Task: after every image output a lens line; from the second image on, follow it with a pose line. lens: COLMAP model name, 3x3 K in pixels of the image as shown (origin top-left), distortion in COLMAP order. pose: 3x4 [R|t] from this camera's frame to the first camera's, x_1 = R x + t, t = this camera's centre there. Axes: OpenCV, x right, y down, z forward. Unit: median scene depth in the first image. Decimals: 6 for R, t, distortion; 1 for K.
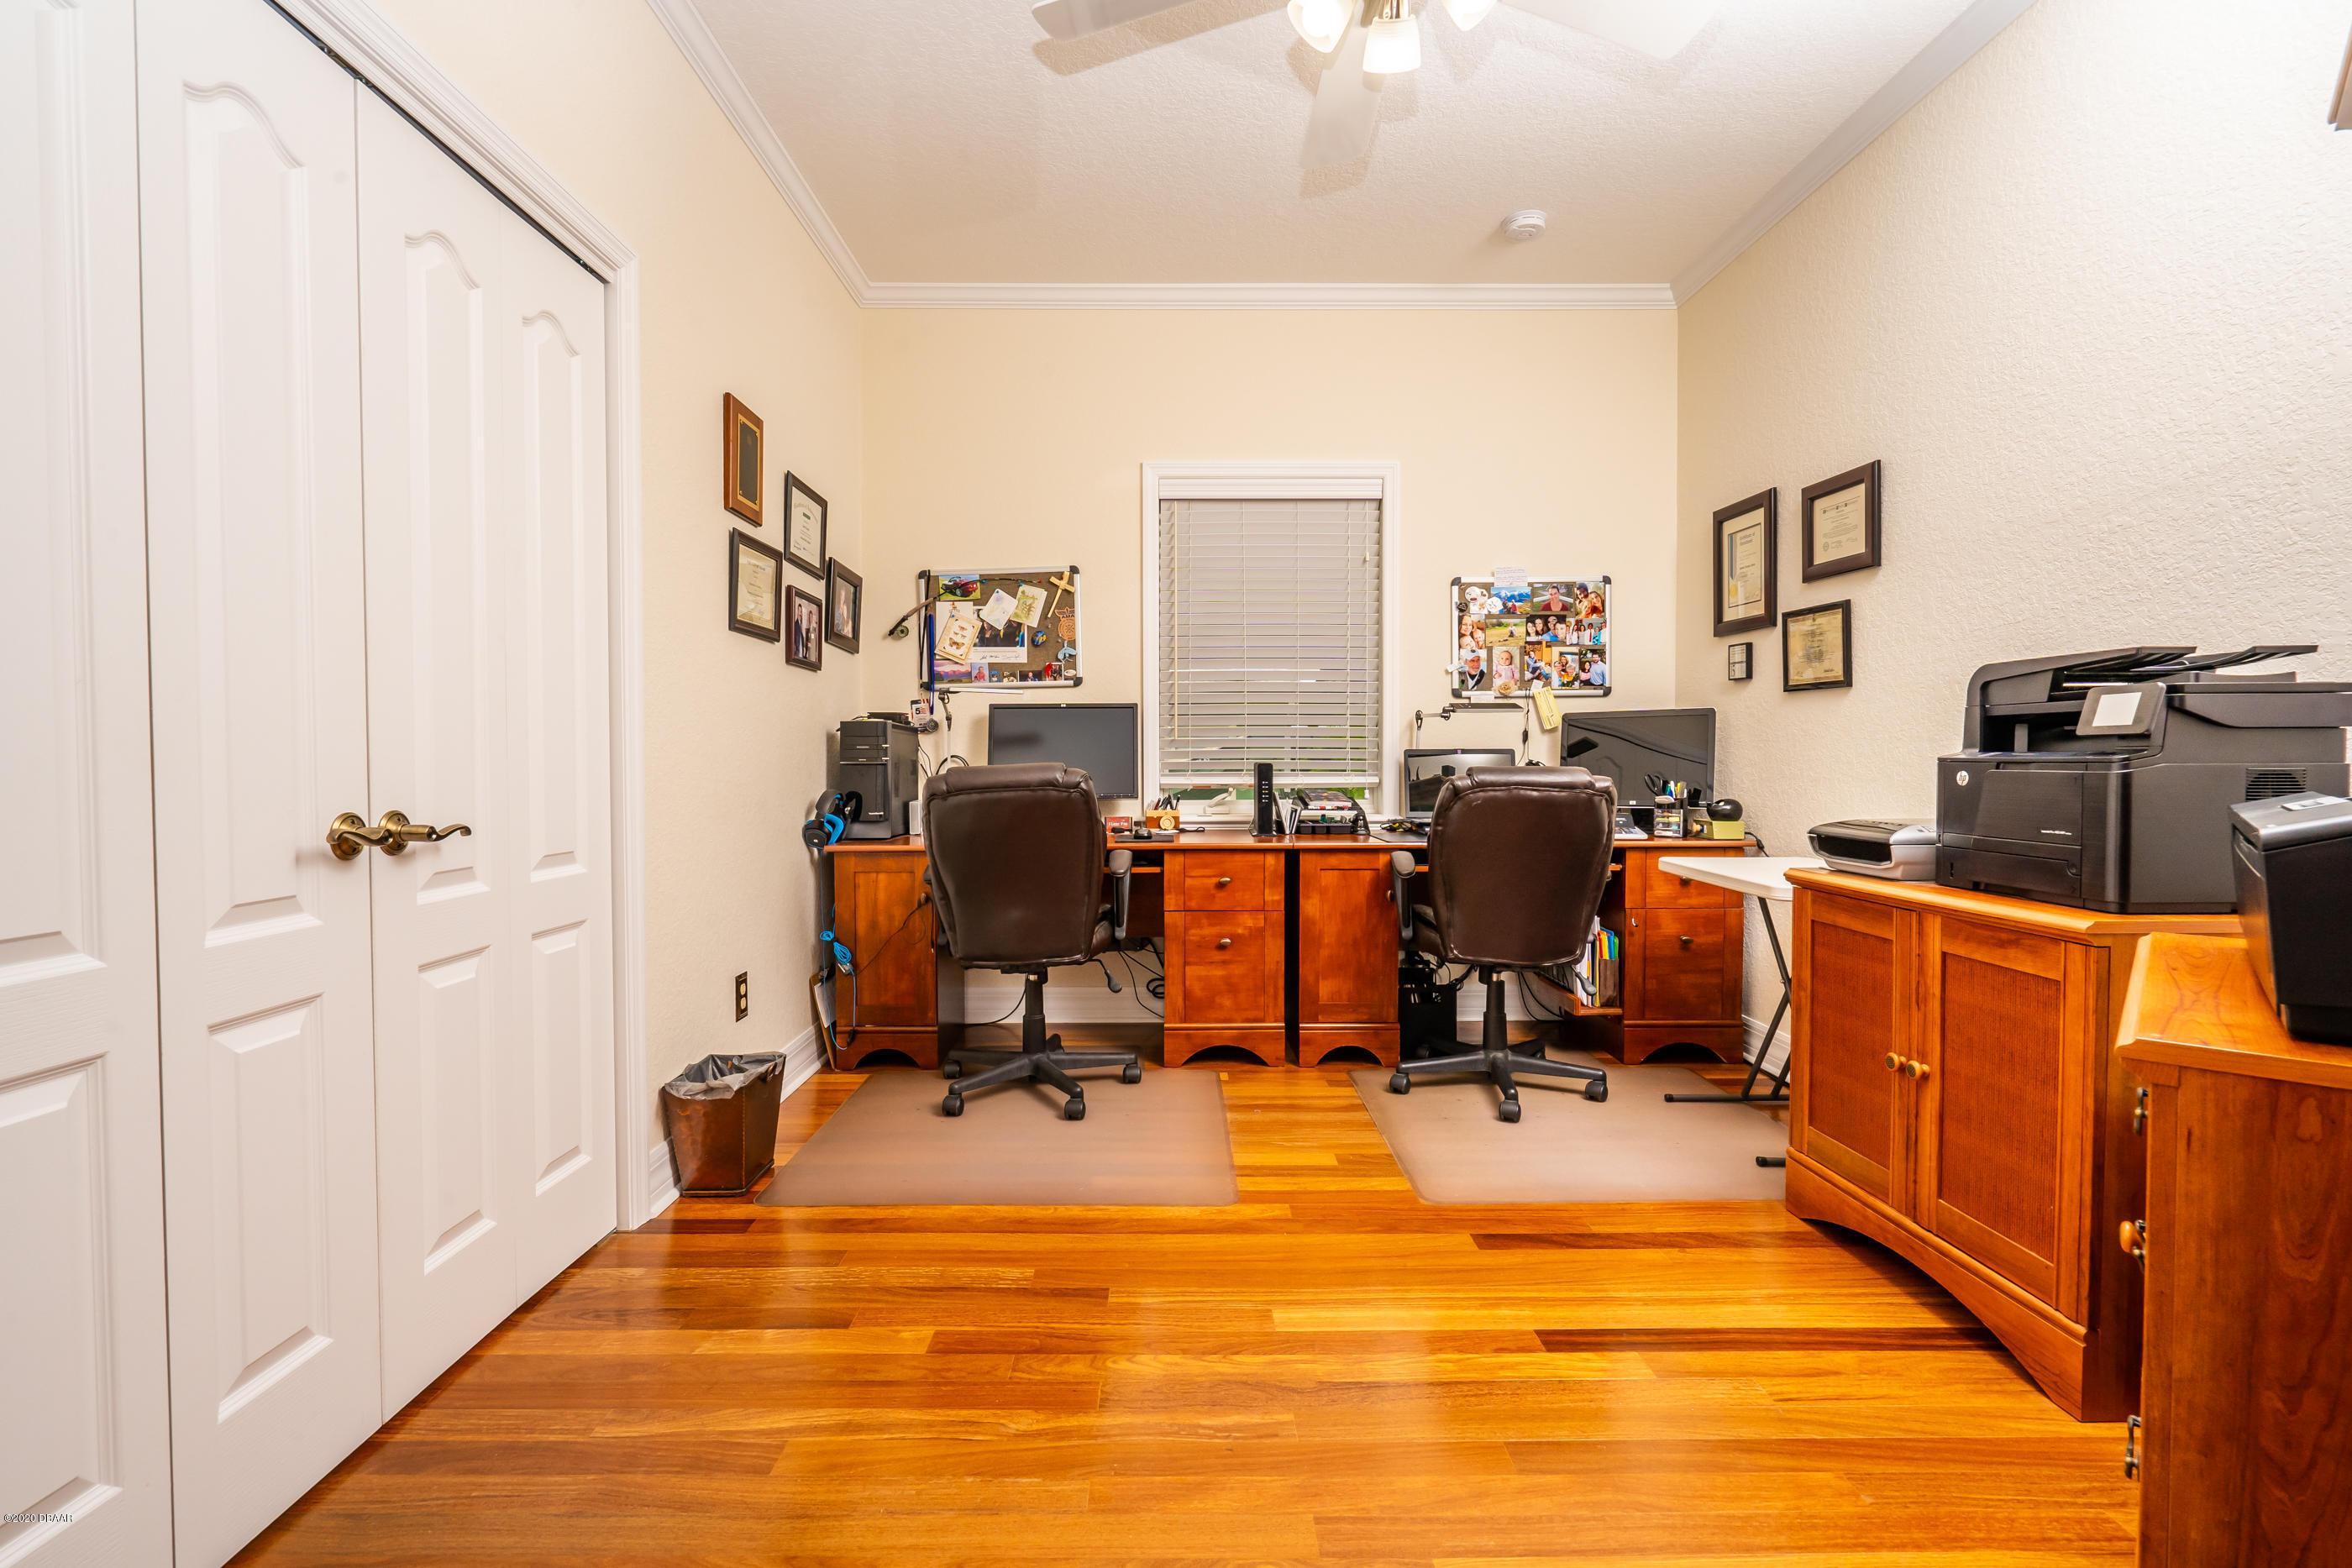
lens RADIAL K [[1059.9, 0, 1170.1], [0, 1059.9, 783.7], [0, 0, 1]] dist [-0.007423, 0.003311]
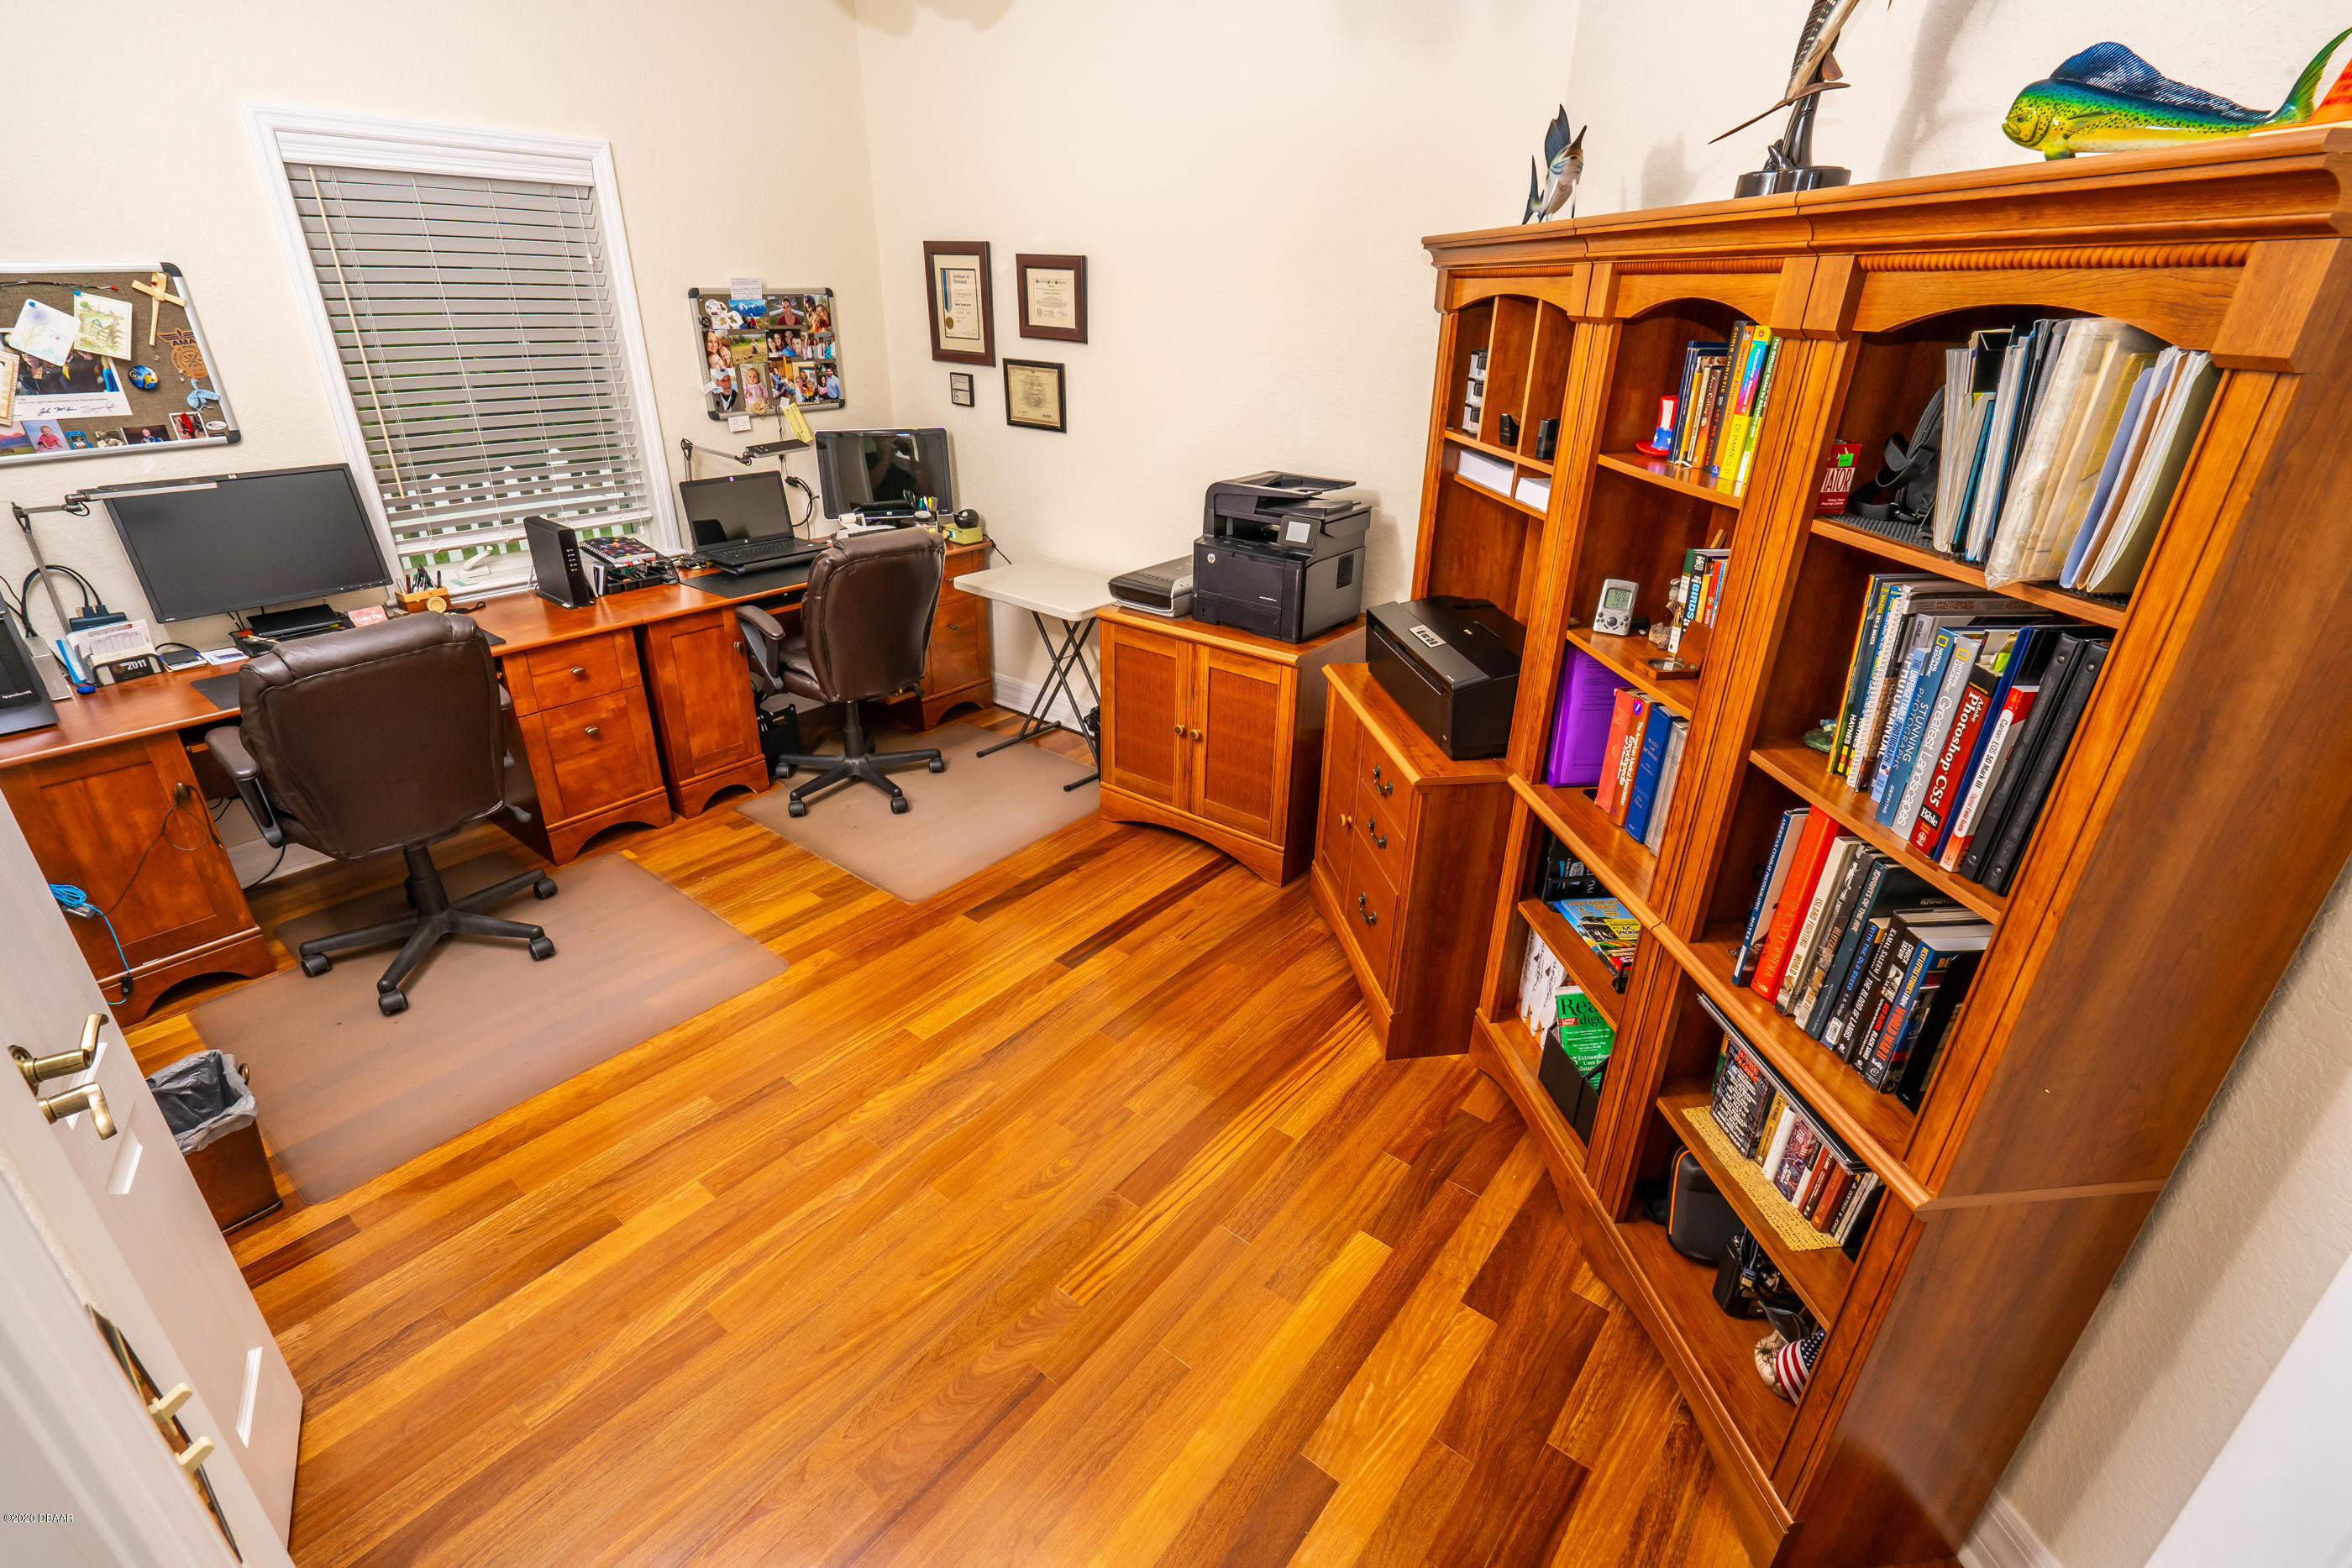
lens RADIAL K [[1059.9, 0, 1170.1], [0, 1059.9, 783.7], [0, 0, 1]] dist [-0.007423, 0.003311]
pose [[0.626709, -0.318148, 0.711349, -0.321514], [0.002785, 0.913769, 0.406225, -0.199648], [-0.779248, -0.252604, 0.573553, 0.012014]]
